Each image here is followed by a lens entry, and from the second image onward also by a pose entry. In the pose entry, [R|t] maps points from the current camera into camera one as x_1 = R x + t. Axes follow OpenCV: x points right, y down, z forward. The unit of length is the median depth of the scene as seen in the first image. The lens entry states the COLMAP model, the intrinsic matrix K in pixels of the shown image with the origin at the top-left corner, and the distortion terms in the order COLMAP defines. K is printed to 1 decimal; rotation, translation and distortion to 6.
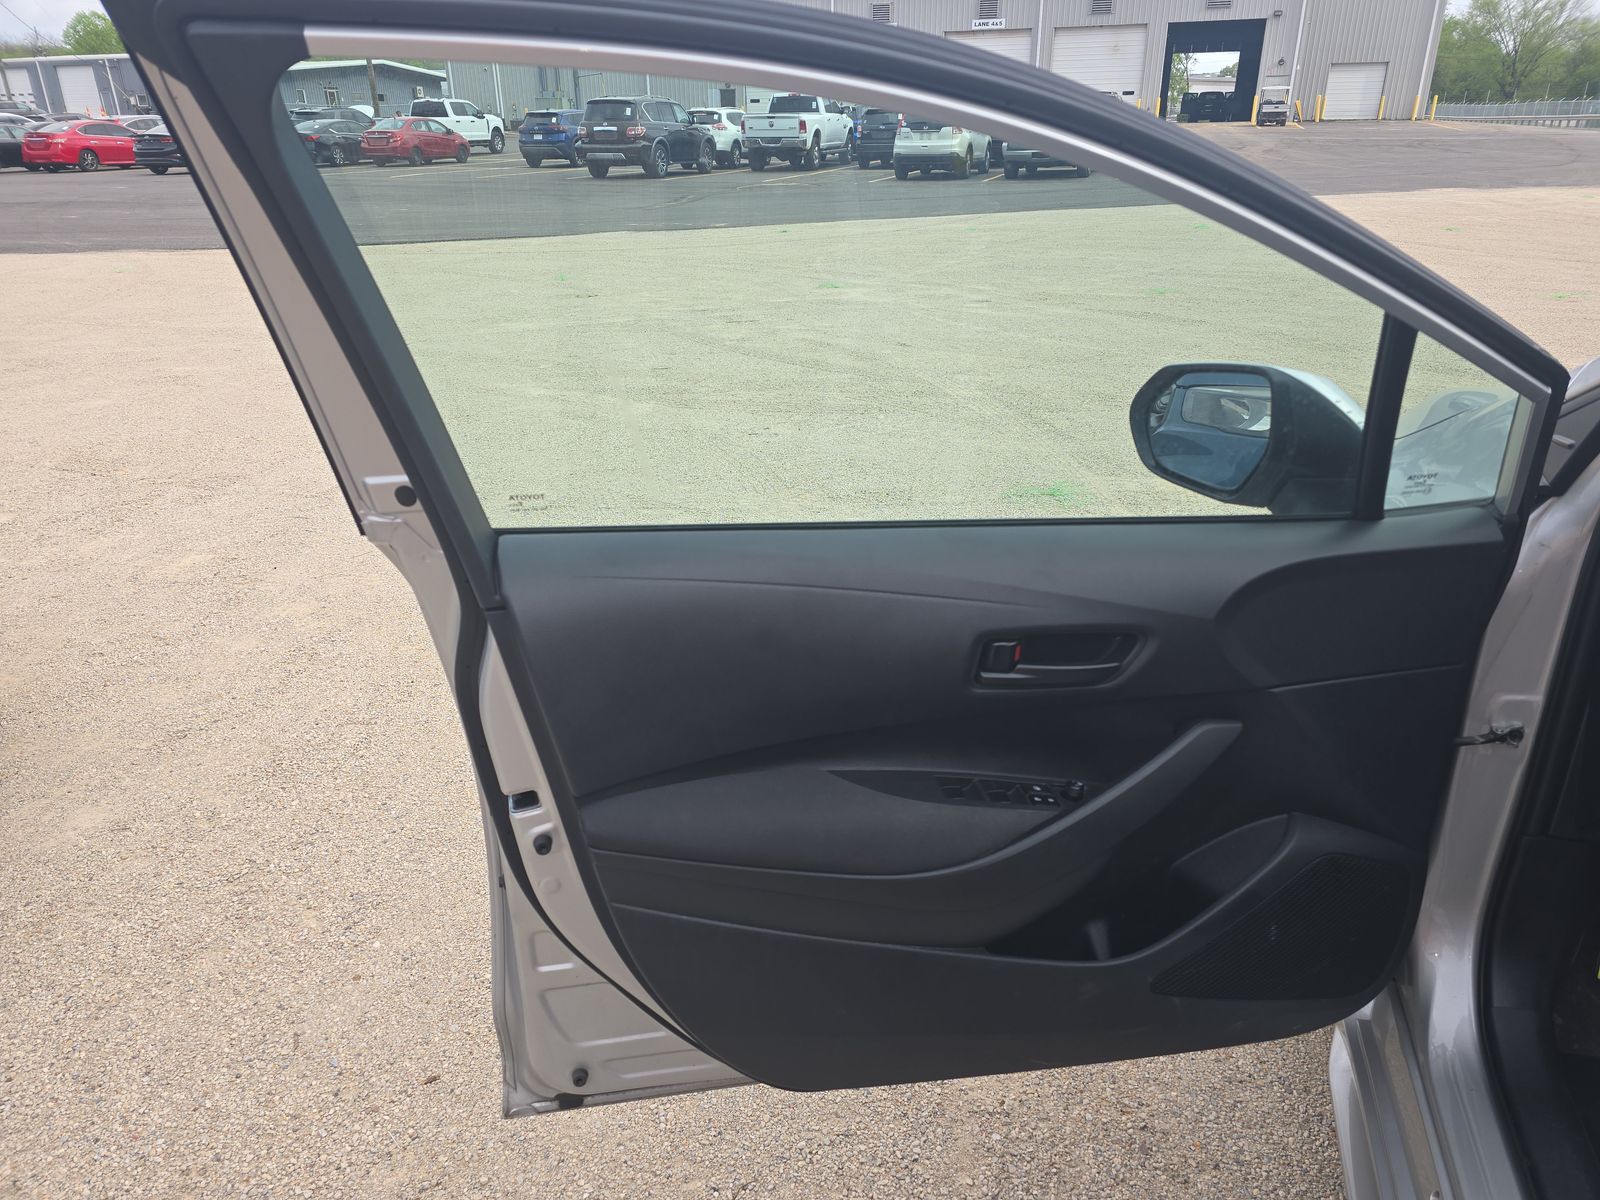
lens RADIAL K [[1058.5, 0, 806.8], [0, 1058.5, 599.4], [0, 0, 1]] dist [0.068808, -0.055667]
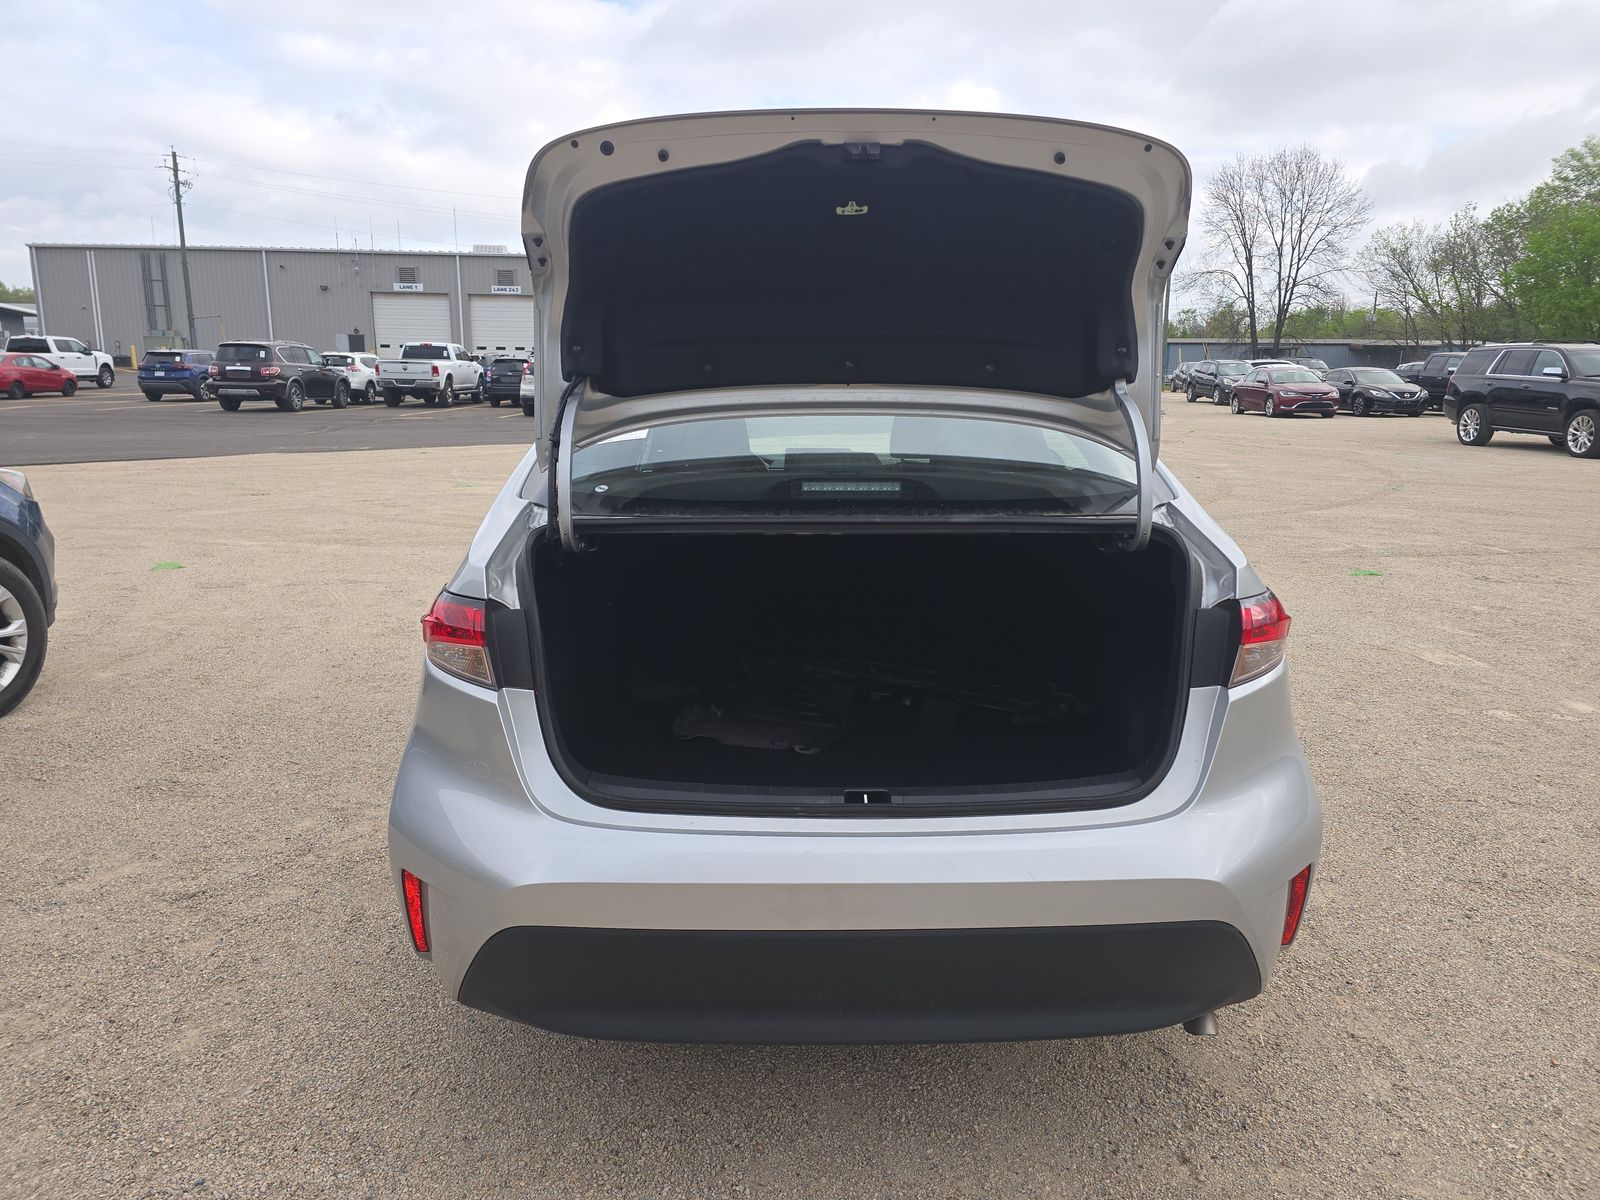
lens RADIAL K [[1058.5, 0, 806.8], [0, 1058.5, 599.4], [0, 0, 1]] dist [0.068808, -0.055667]
pose [[0.947589, -0.046054, 0.316156, -0.000118], [0.110043, 0.976054, -0.187640, 0.041822], [-0.299944, 0.212596, 0.929966, -0.100089]]
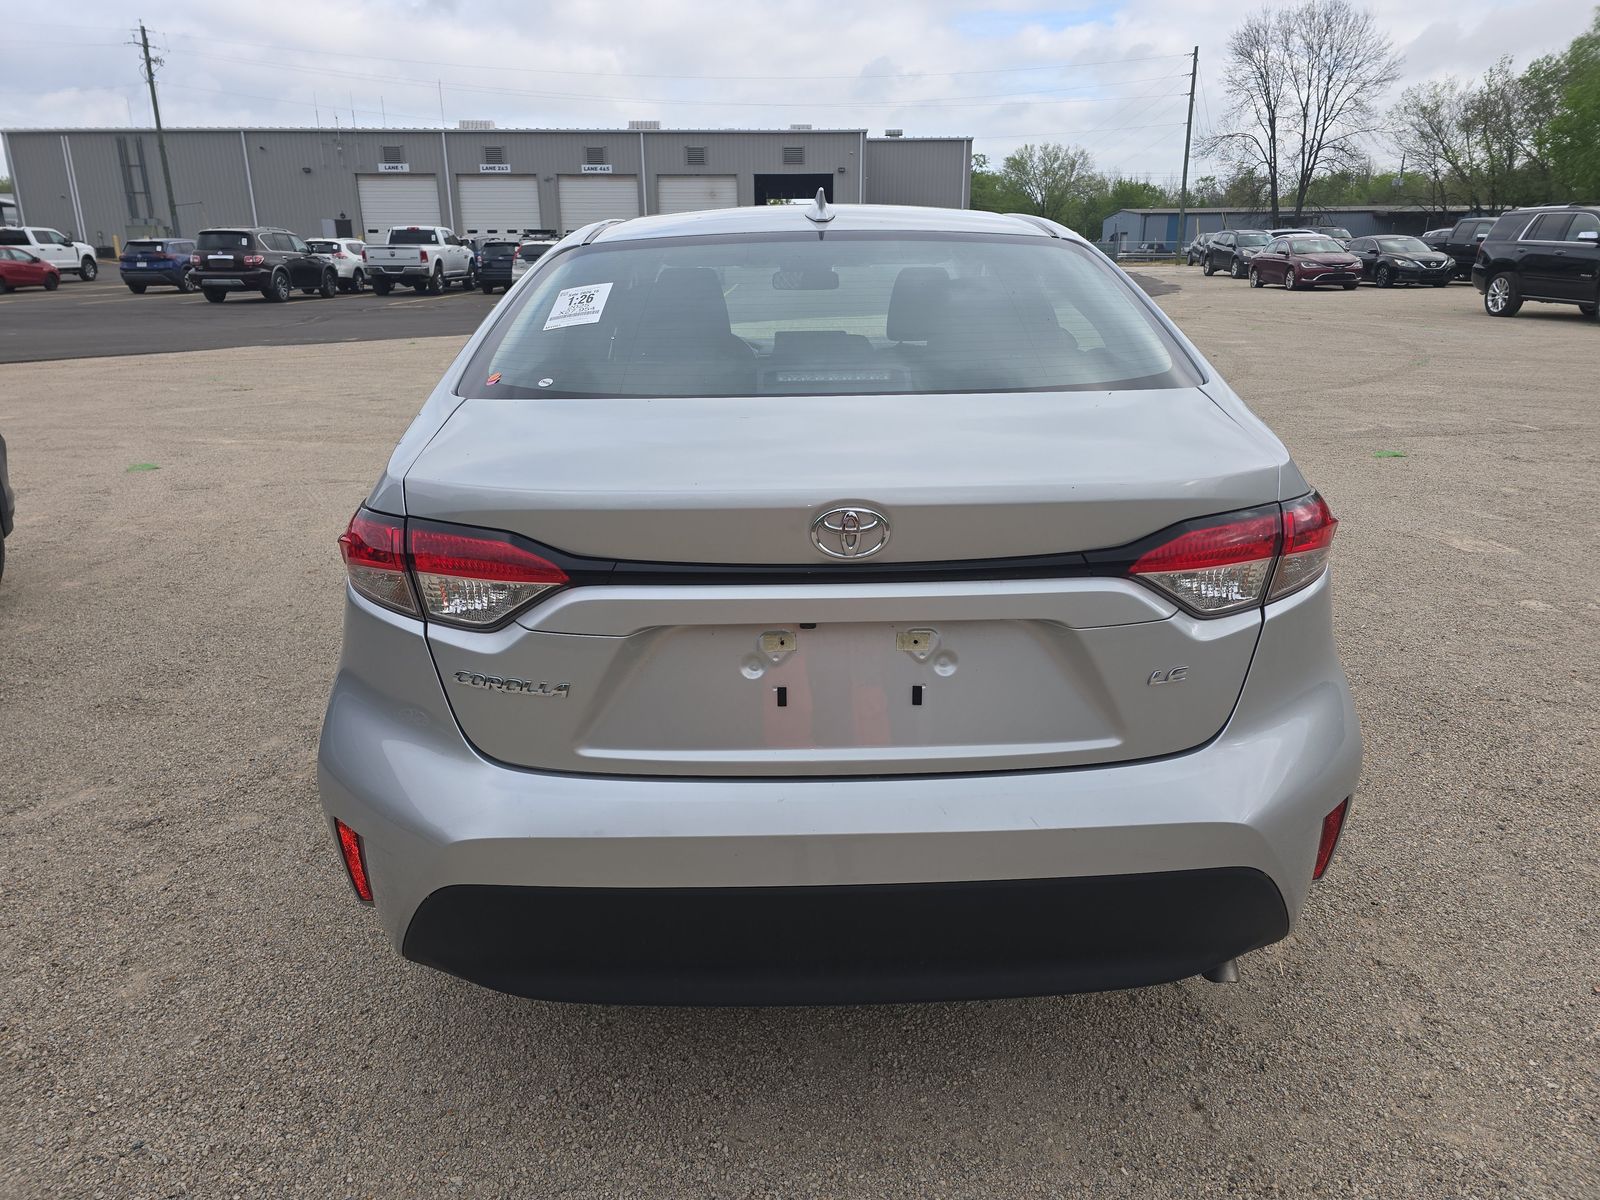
lens RADIAL K [[1063.2, 0, 807.9], [0, 1063.2, 594.3], [0, 0, 1]] dist [0.058218, -0.049513]
pose [[0.948492, -0.091677, 0.303246, 0.003557], [0.124533, 0.988052, -0.090806, 0.039887], [-0.291297, 0.123893, 0.948576, -0.094533]]
